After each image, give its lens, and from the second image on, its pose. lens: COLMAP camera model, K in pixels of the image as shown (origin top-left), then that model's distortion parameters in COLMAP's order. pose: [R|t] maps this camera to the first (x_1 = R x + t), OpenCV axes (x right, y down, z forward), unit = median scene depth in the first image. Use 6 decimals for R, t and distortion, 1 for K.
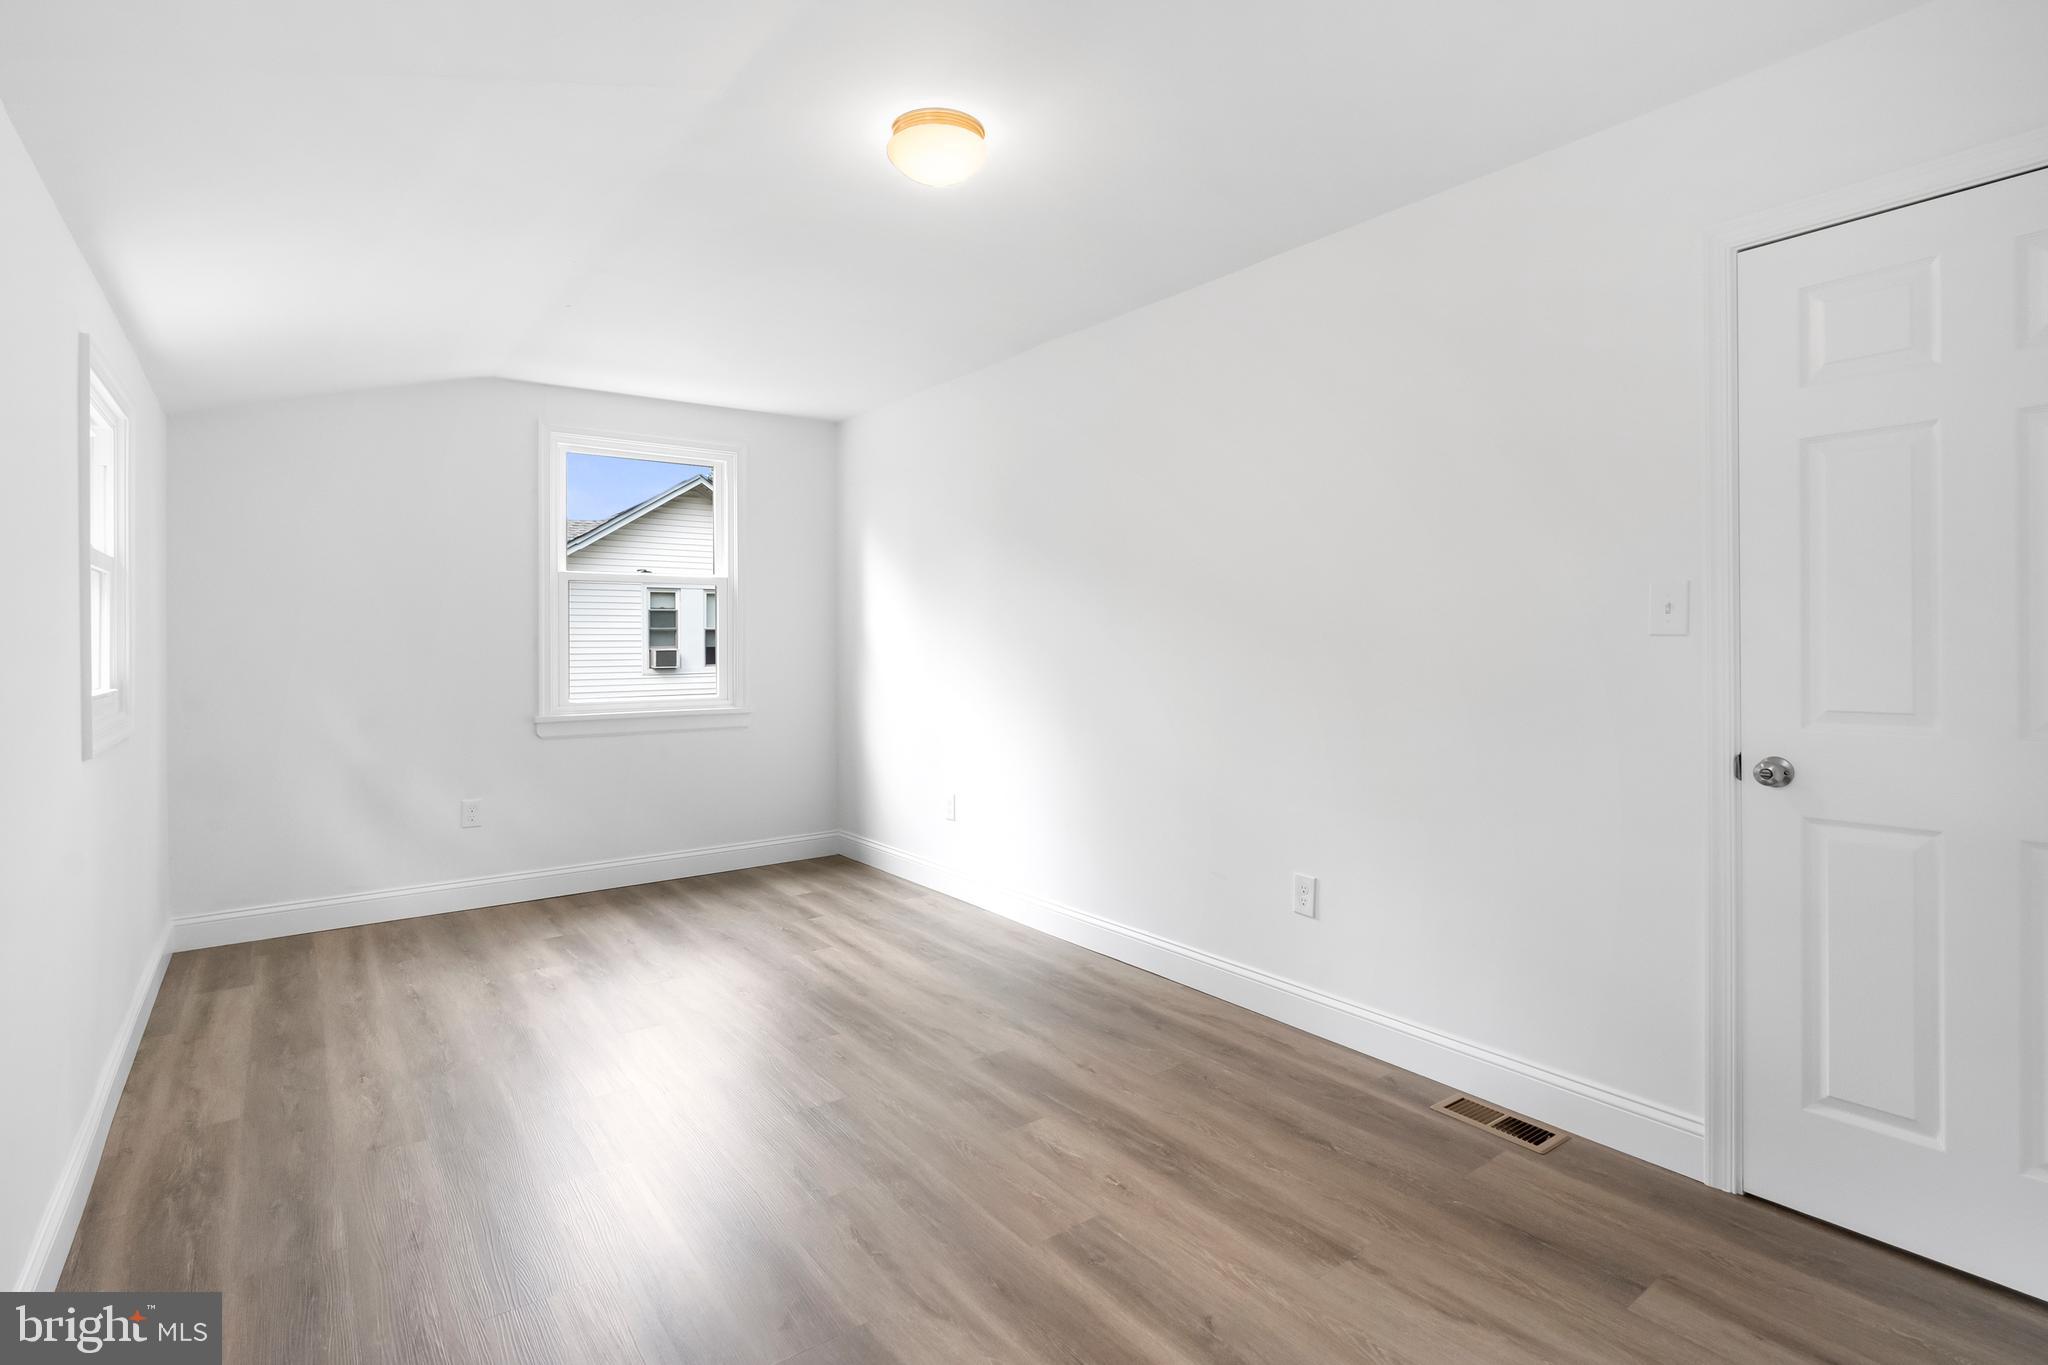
lens RADIAL K [[971.9, 0, 1030.2], [0, 971.9, 665.8], [0, 0, 1]] dist [-0.008195, 0.002833]
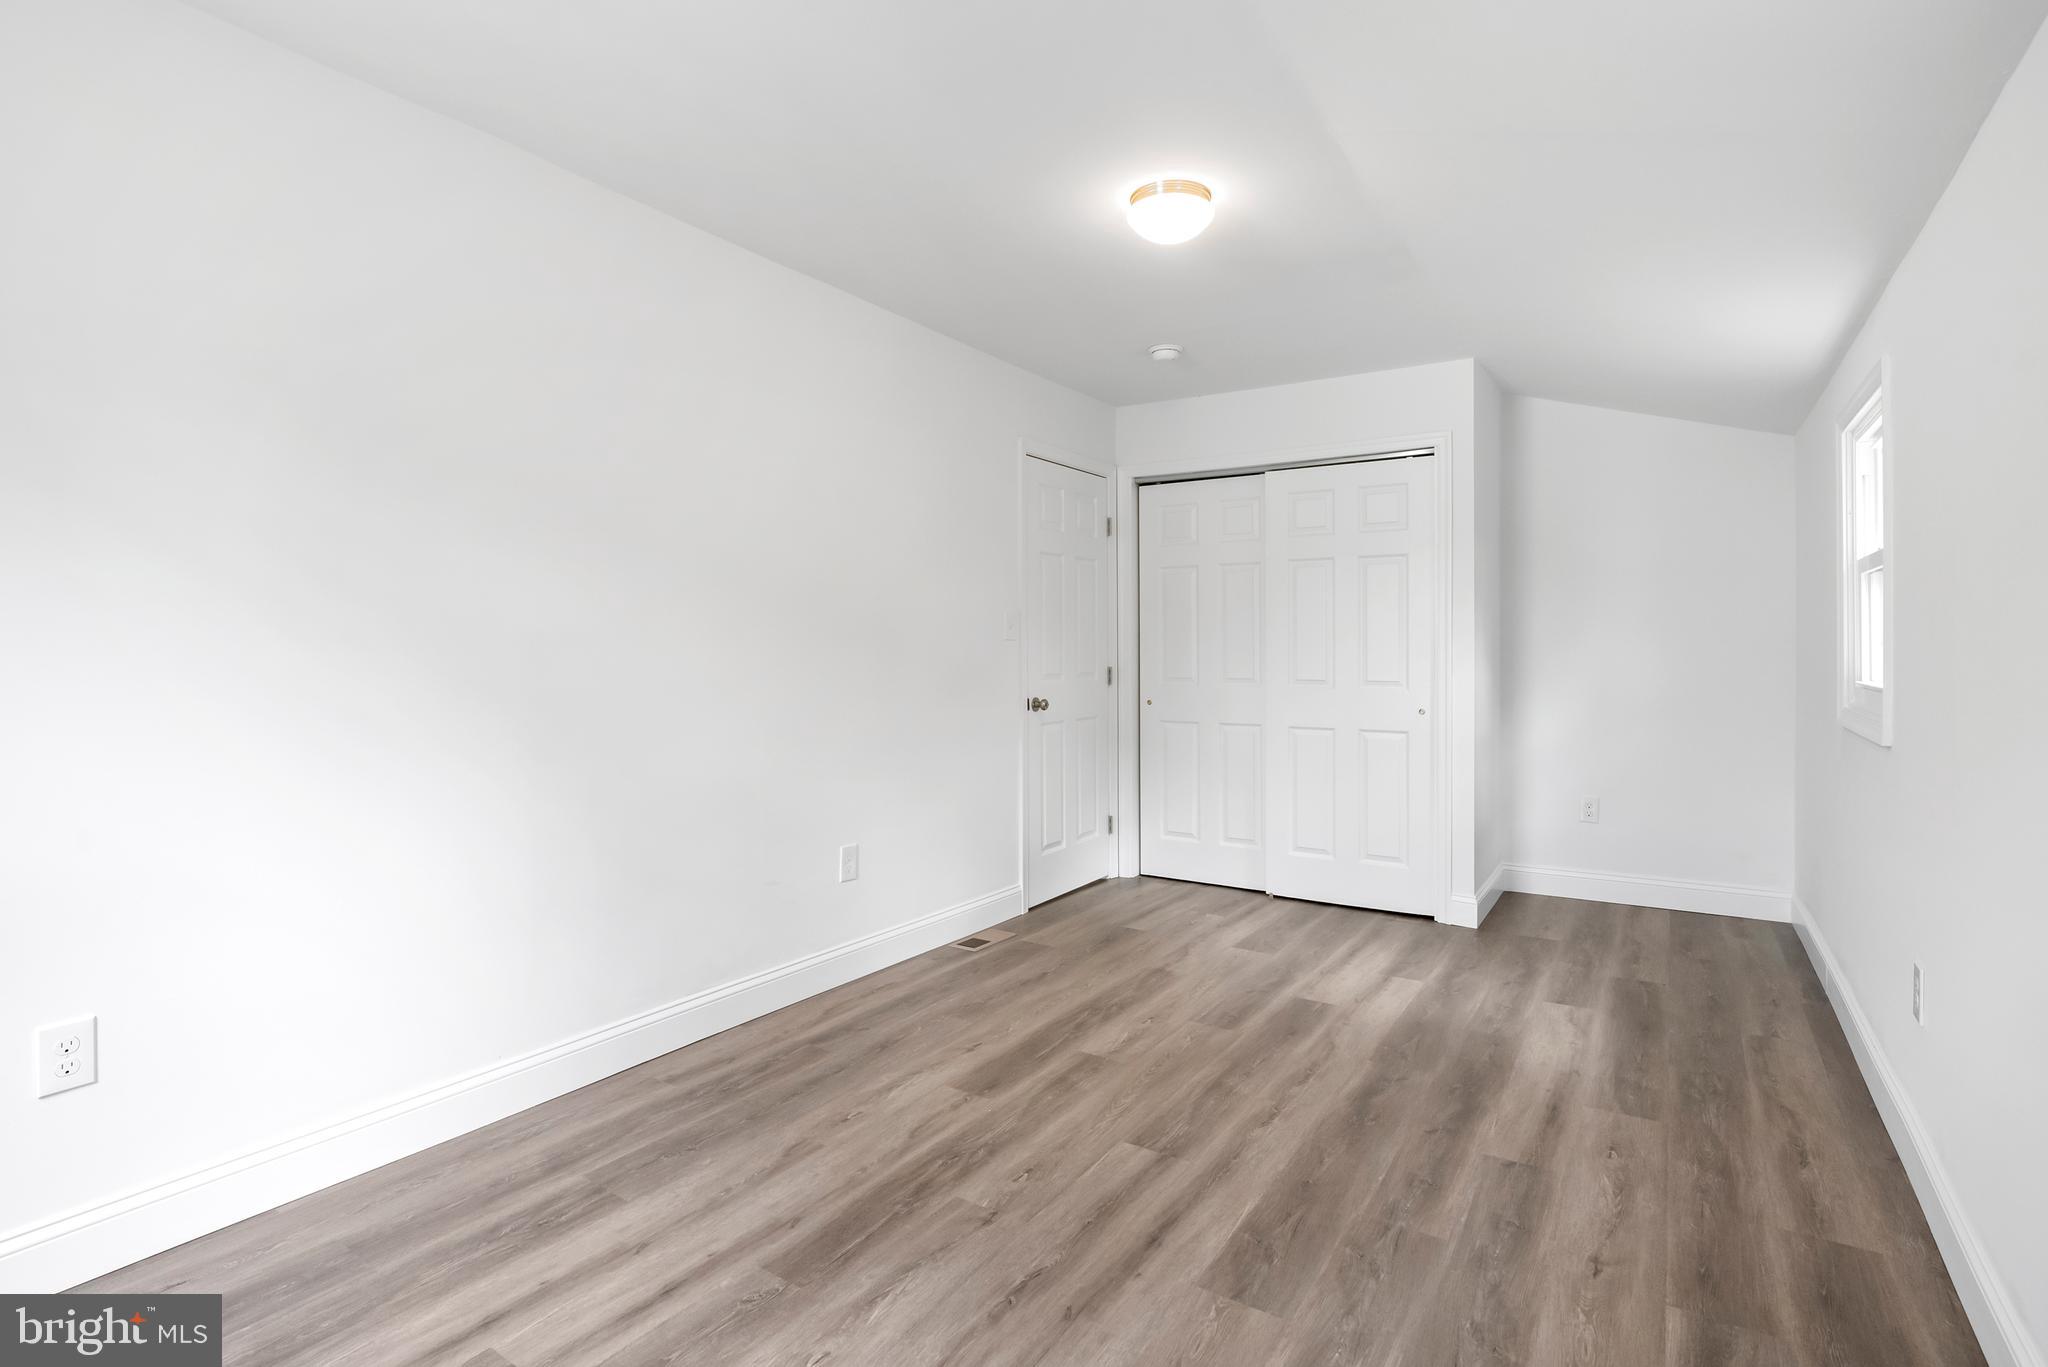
lens RADIAL K [[971.9, 0, 1021.0], [0, 971.9, 666.8], [0, 0, 1]] dist [-0.008195, 0.002833]
pose [[-0.314865, -0.012387, 0.949056, -1.021625], [0.023194, 0.999516, 0.020741, -0.015644], [-0.948853, 0.028544, -0.314425, 1.374722]]
